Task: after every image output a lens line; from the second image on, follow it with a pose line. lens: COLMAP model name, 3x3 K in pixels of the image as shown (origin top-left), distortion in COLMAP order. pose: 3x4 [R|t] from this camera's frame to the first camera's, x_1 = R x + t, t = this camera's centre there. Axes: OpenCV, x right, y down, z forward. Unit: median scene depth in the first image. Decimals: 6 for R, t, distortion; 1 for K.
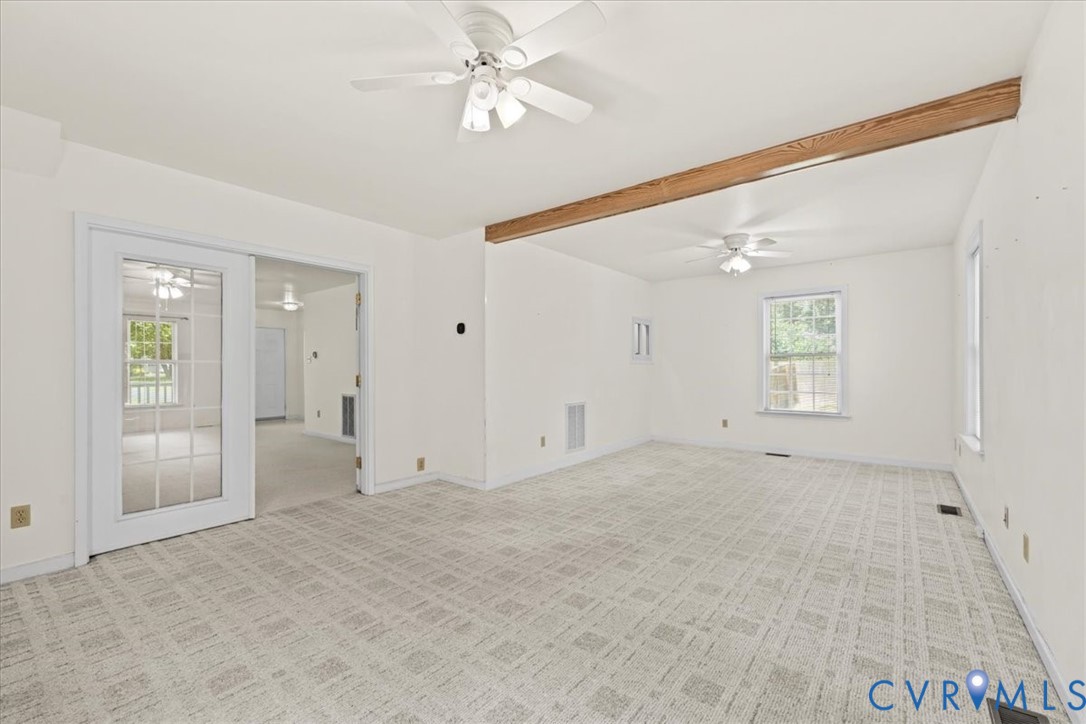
lens RADIAL K [[431.2, 0, 517.1], [0, 431.2, 362.7], [0, 0, 1]] dist [-0.002596, -0.000625]
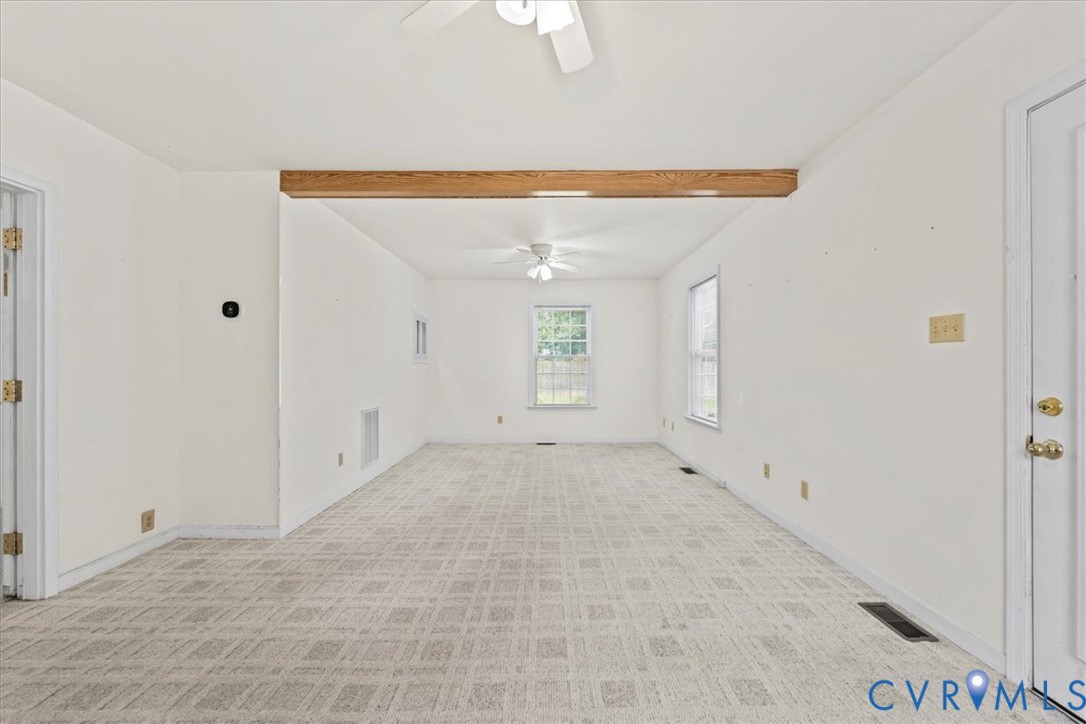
lens RADIAL K [[431.2, 0, 543.5], [0, 431.2, 364.3], [0, 0, 1]] dist [-0.002596, -0.000625]
pose [[0.780763, 0.006091, 0.624798, -0.193428], [-0.008940, 0.999959, 0.001422, 0.002014], [-0.624764, -0.006696, 0.780785, 0.179149]]
